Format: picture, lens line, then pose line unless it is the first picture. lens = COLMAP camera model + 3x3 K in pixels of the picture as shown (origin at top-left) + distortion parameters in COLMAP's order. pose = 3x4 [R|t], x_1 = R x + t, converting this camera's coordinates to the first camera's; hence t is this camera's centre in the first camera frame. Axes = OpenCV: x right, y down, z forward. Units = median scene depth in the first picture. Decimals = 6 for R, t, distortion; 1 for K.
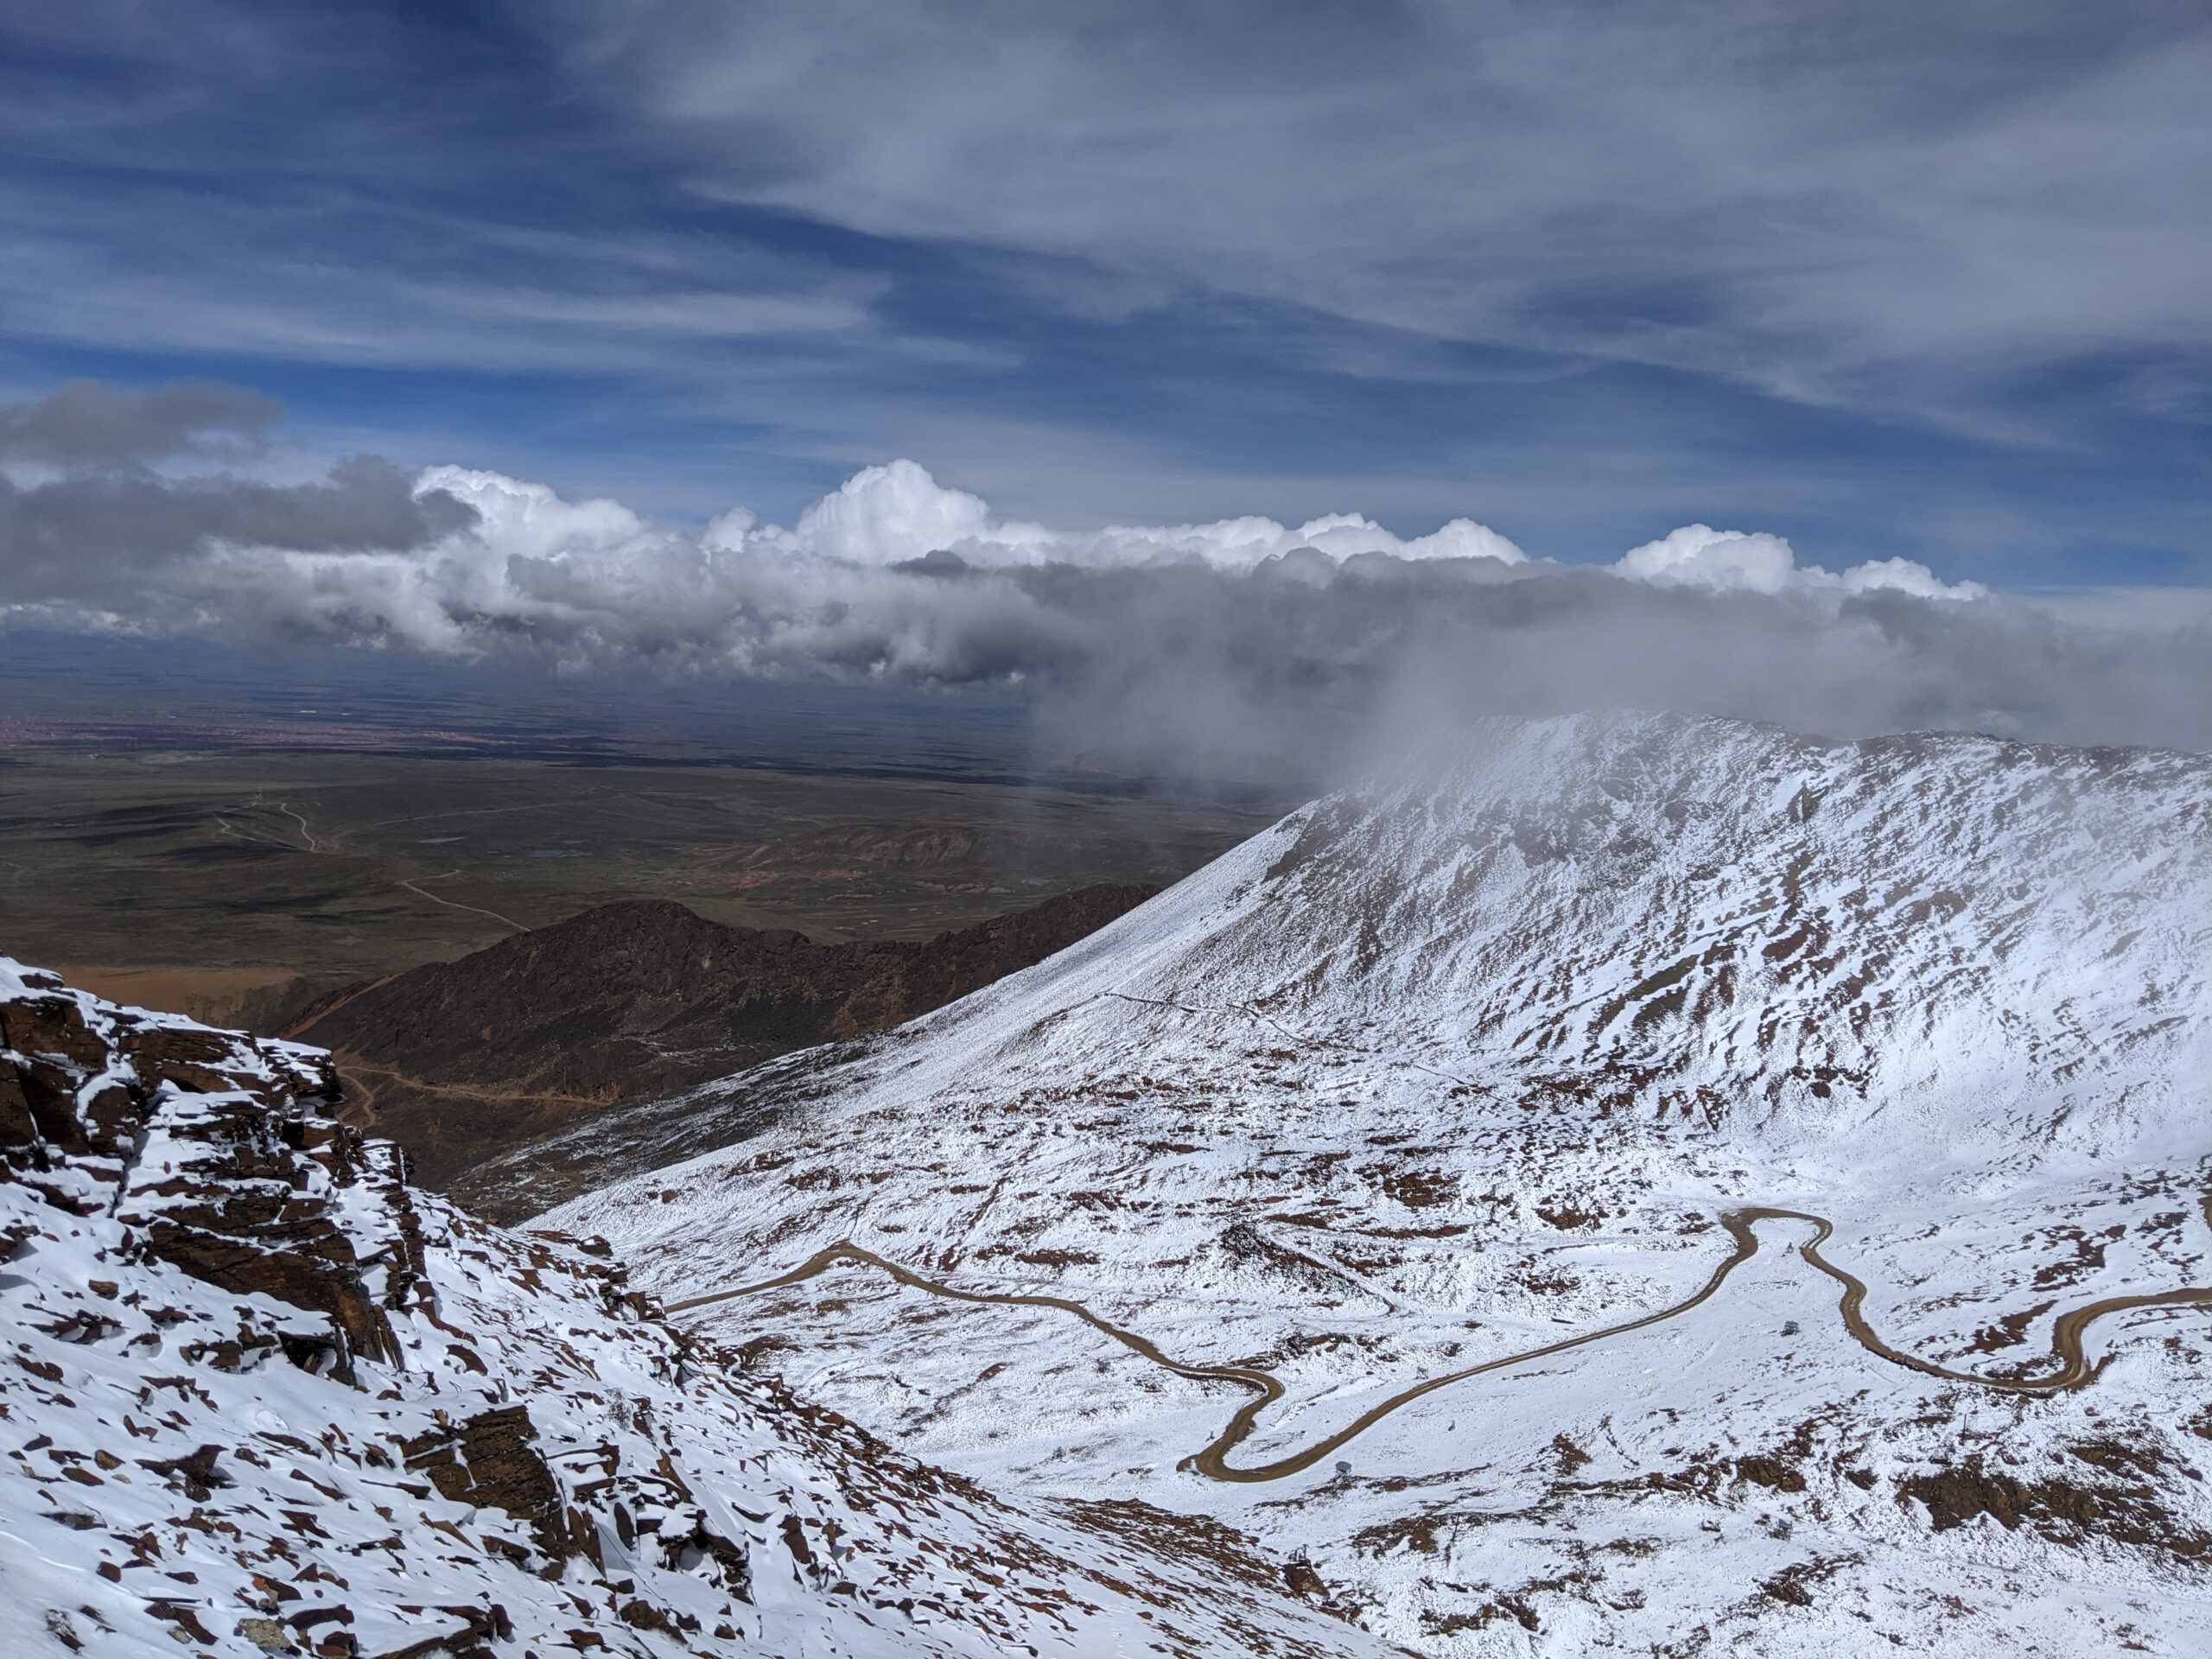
lens RADIAL K [[1835.9, 0, 1112.8], [0, 1835.9, 773.4], [0, 0, 1]] dist [0.026064, -0.093669]
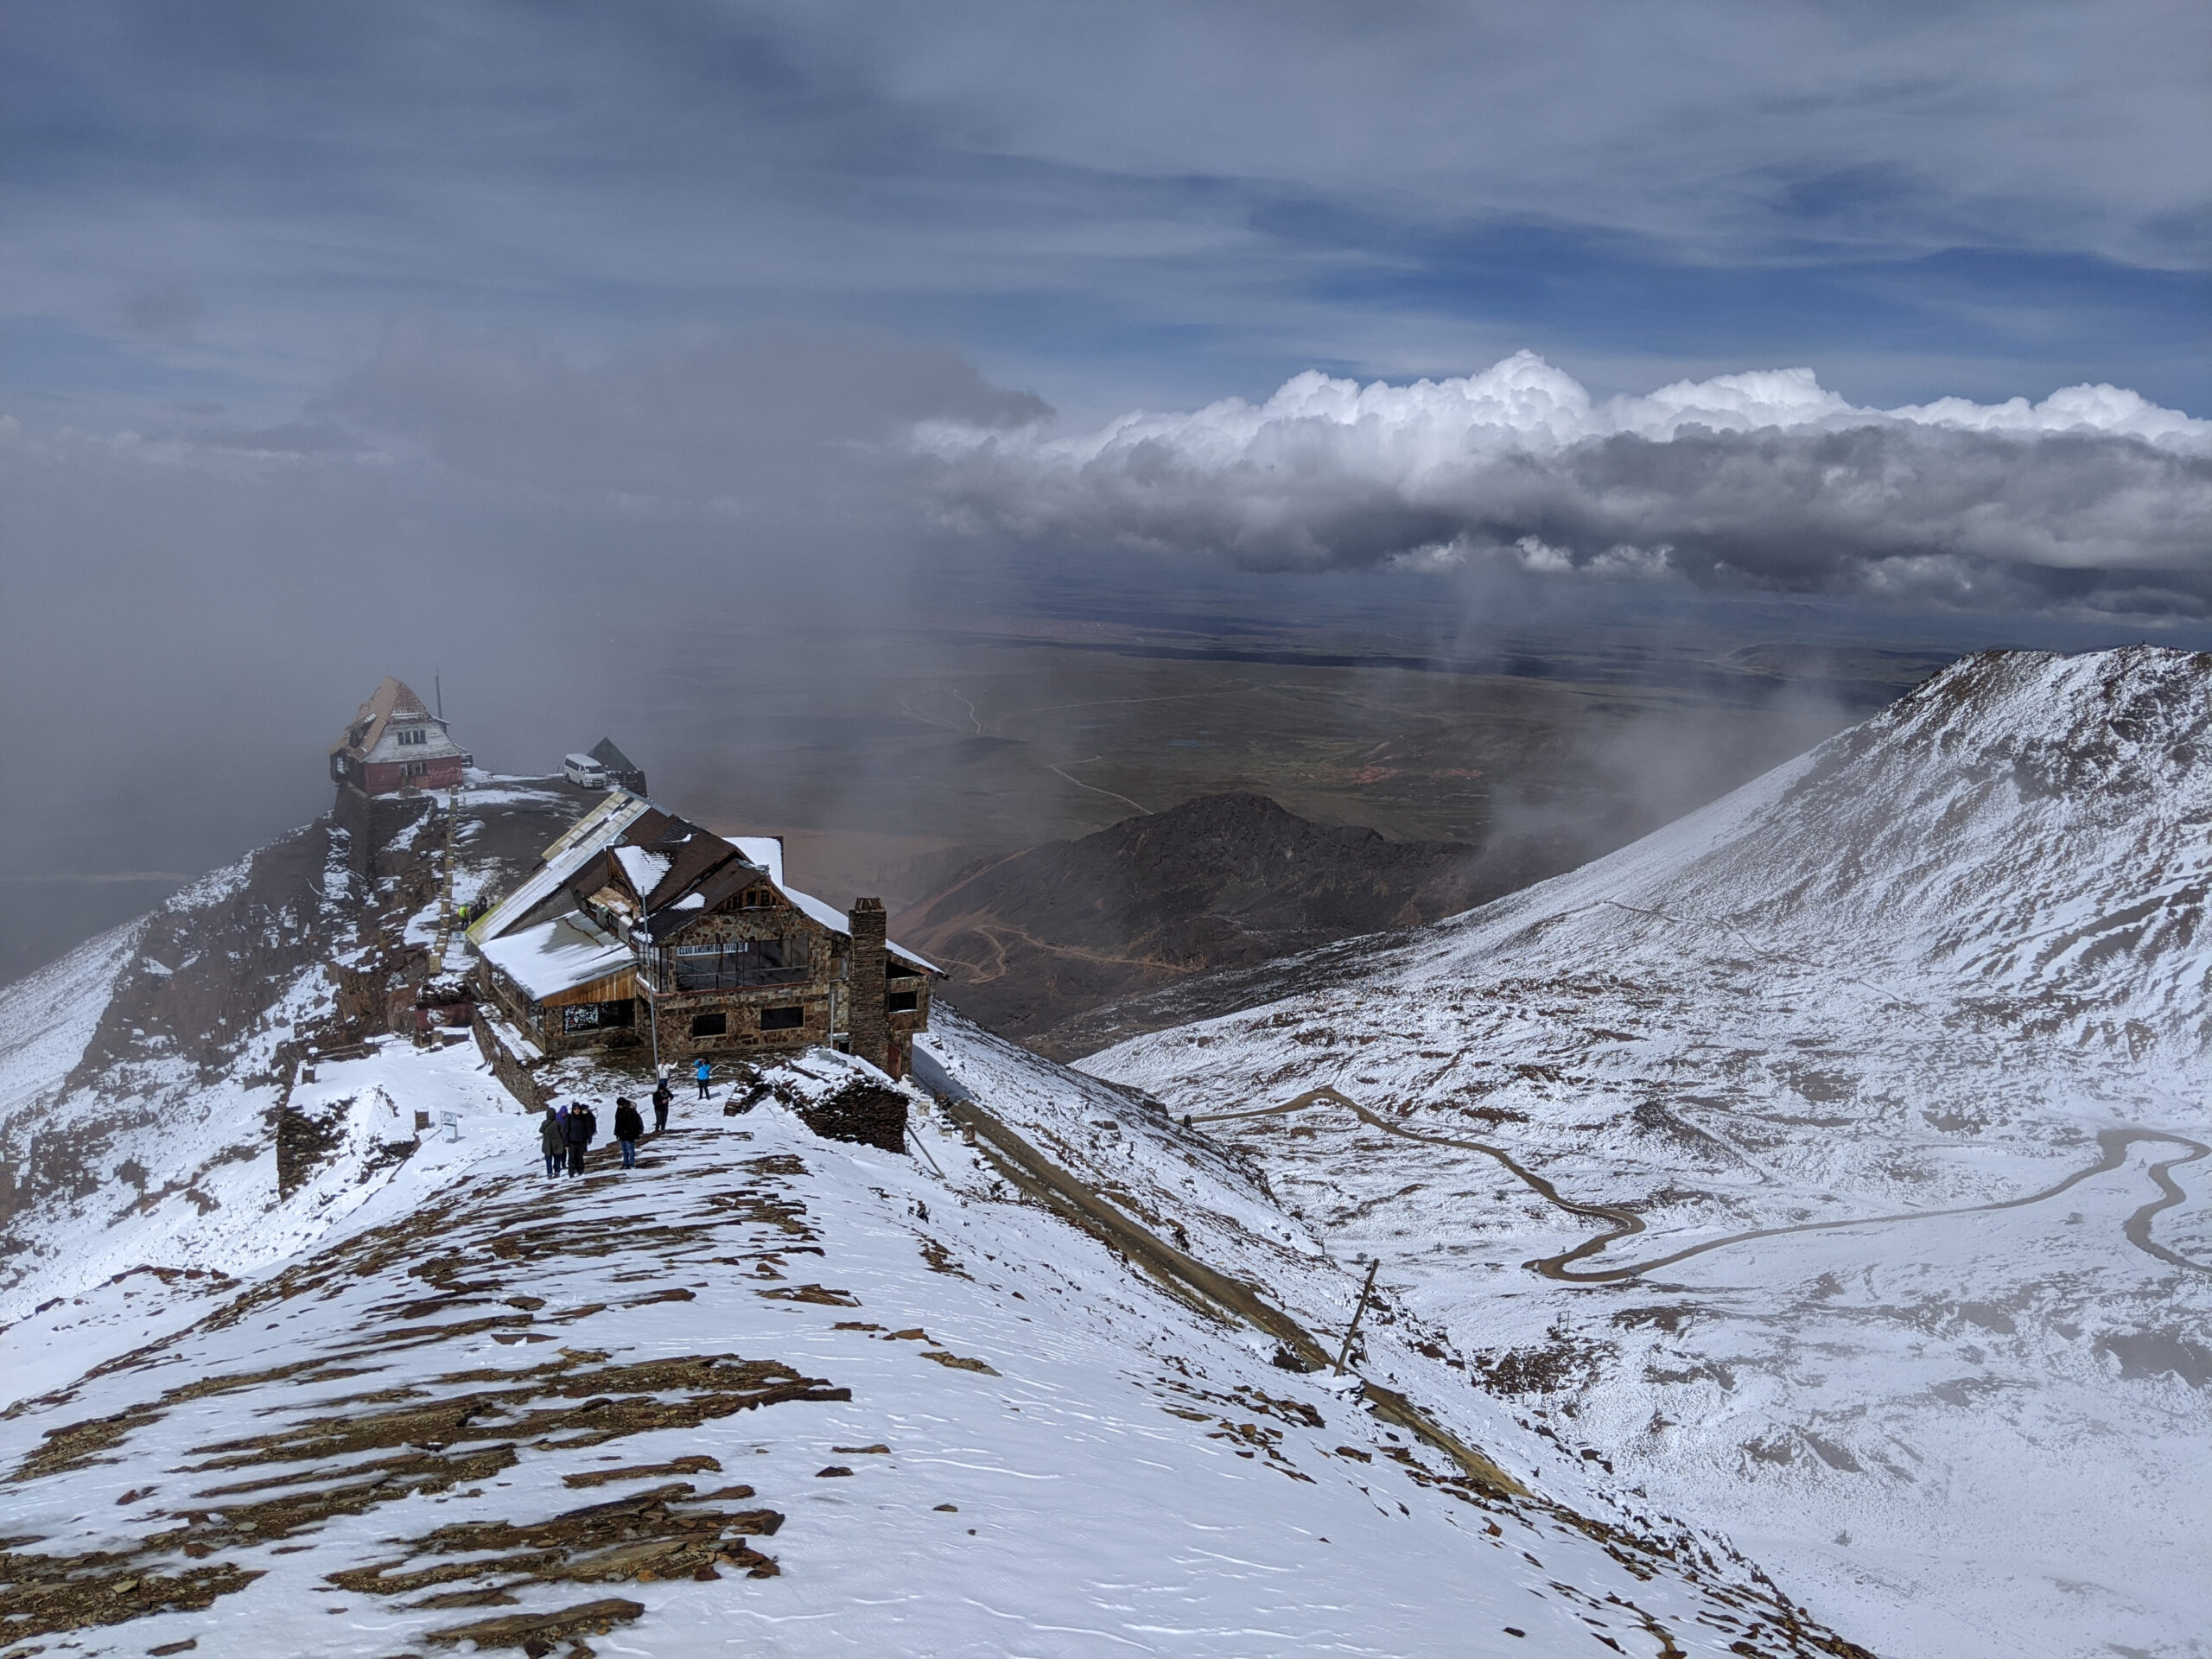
lens RADIAL K [[1798.3, 0, 1112.4], [0, 1798.3, 861.8], [0, 0, 1]] dist [-0.004813, -0.050819]
pose [[0.943622, 0.054161, -0.326563, 0.098510], [-0.019805, 0.993994, 0.107626, -0.018702], [0.330431, -0.095091, 0.939028, -0.148918]]
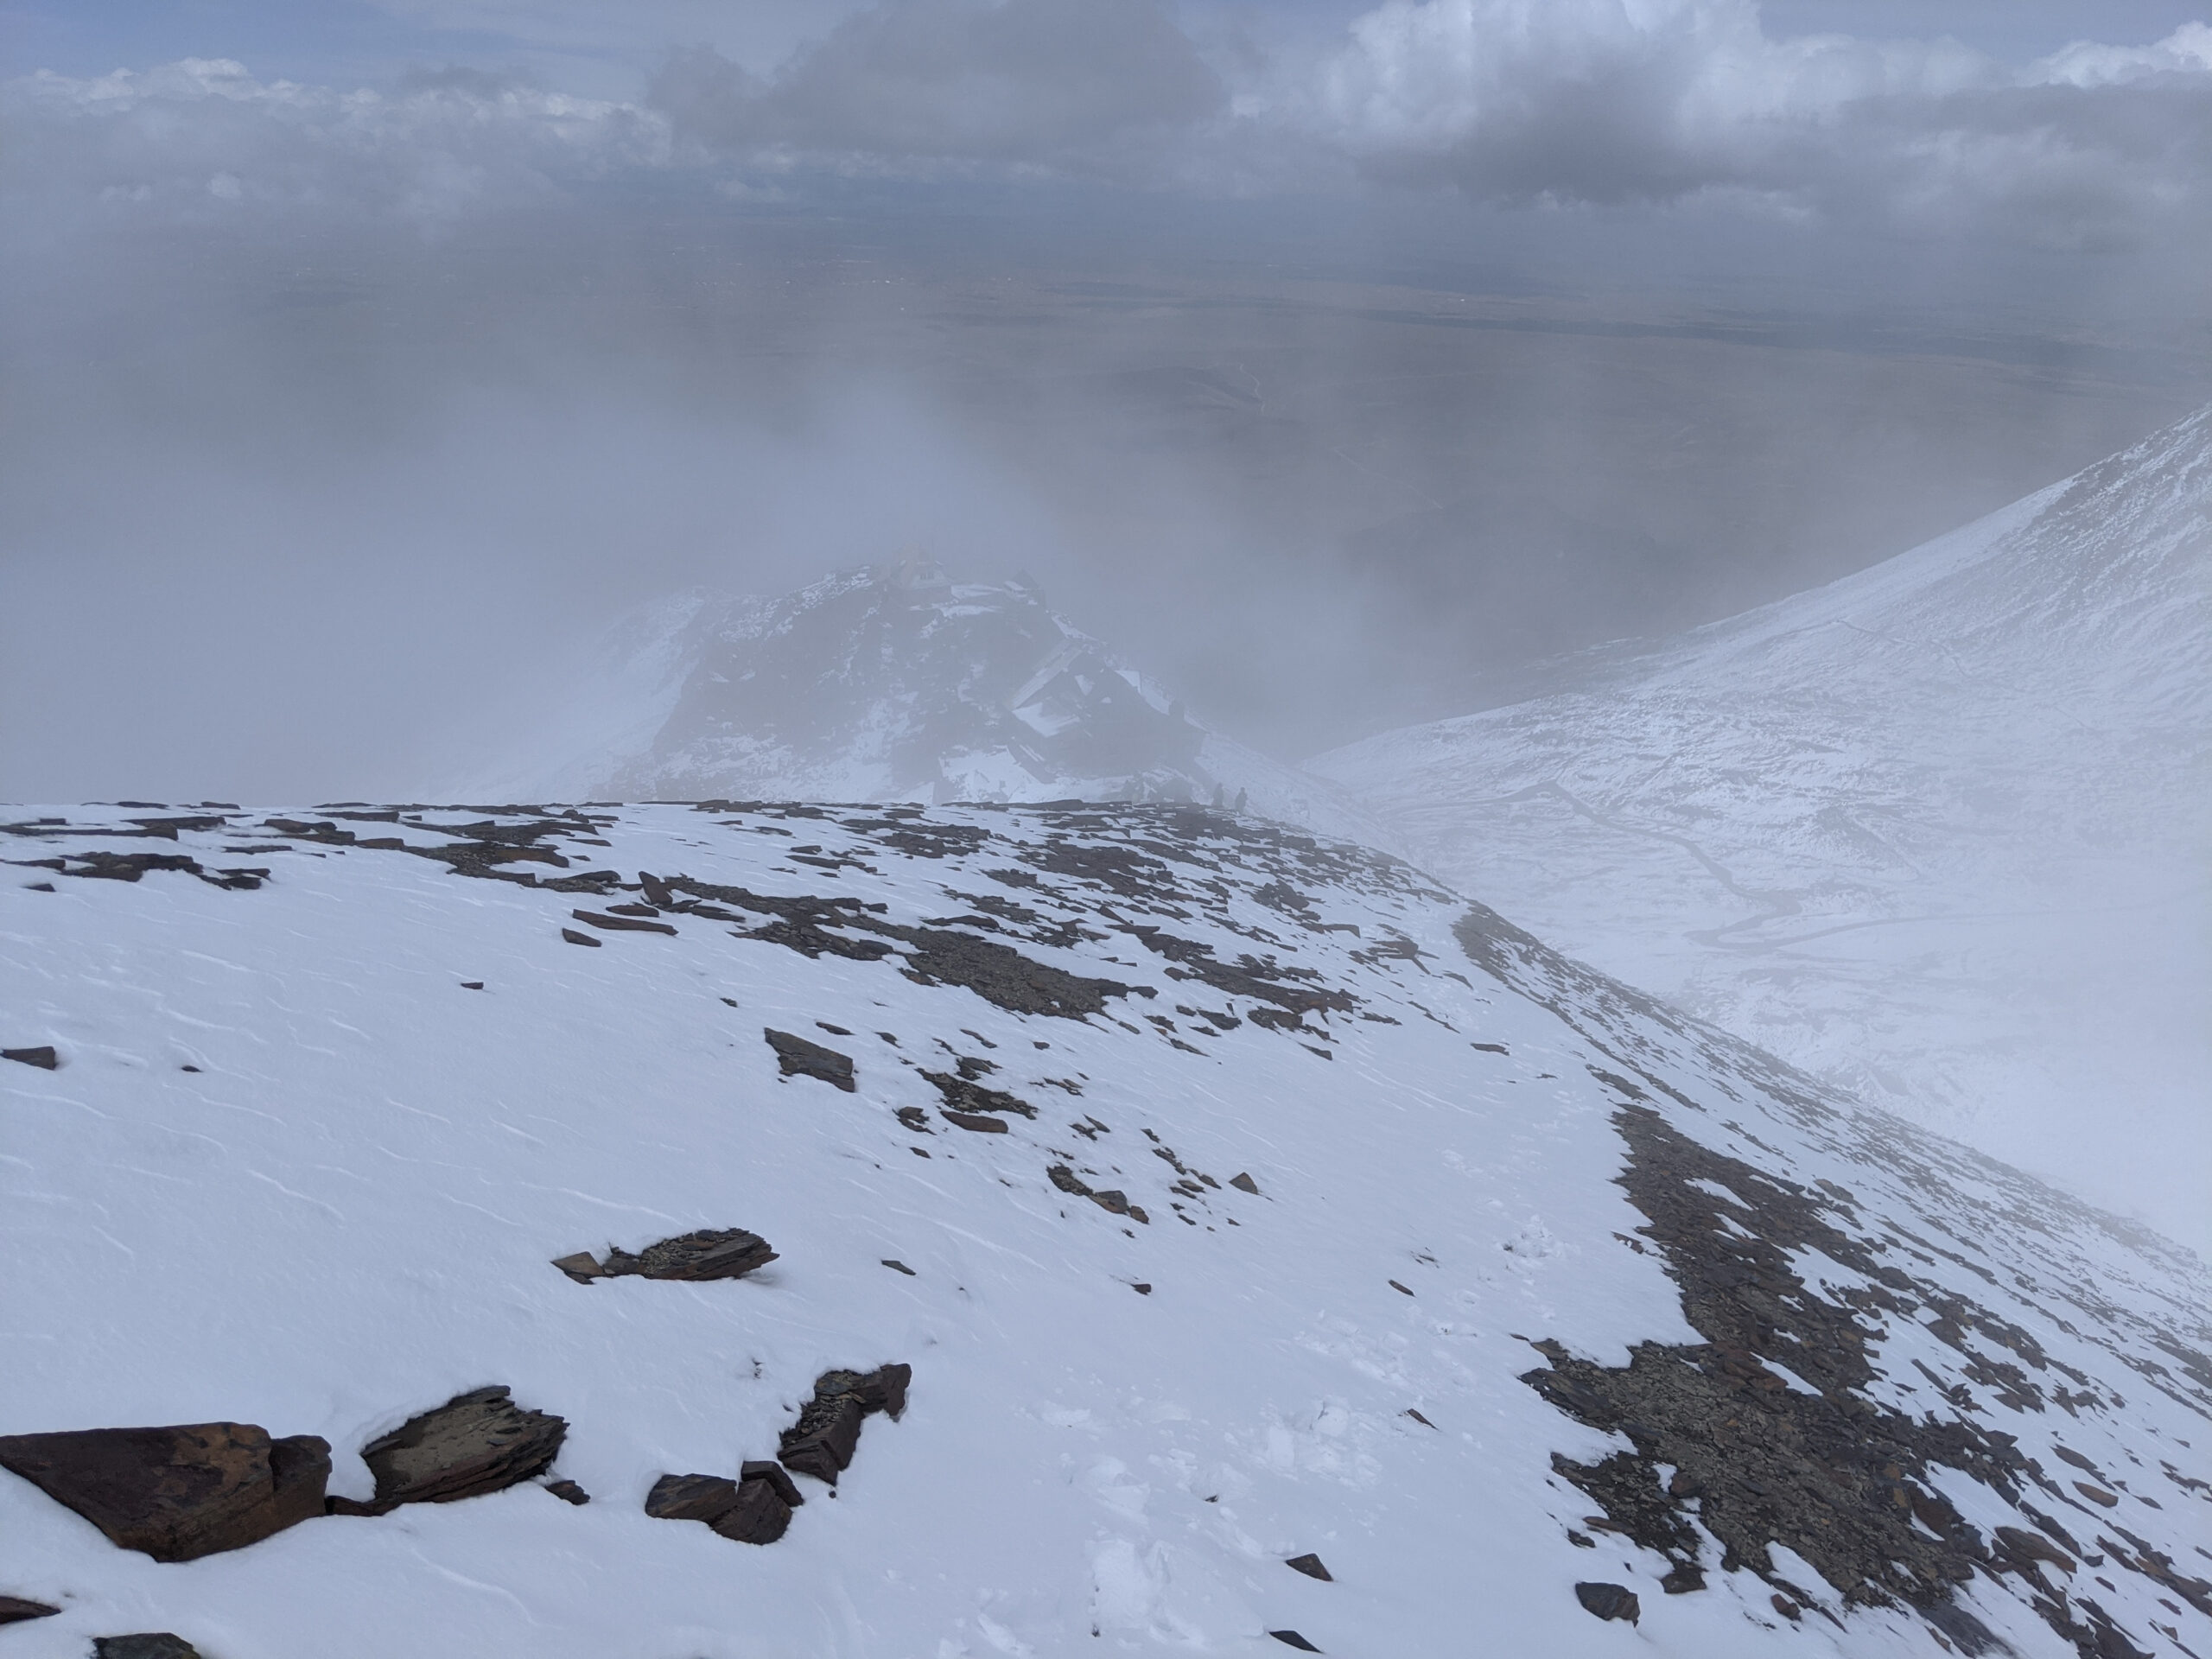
lens RADIAL K [[1768.5, 0, 1167.8], [0, 1768.5, 839.0], [0, 0, 1]] dist [0.011984, -0.002428]
pose [[0.893034, 0.150645, -0.424024, 0.166540], [-0.032505, 0.961432, 0.273115, -0.059206], [0.448813, -0.230118, 0.863488, -0.292991]]
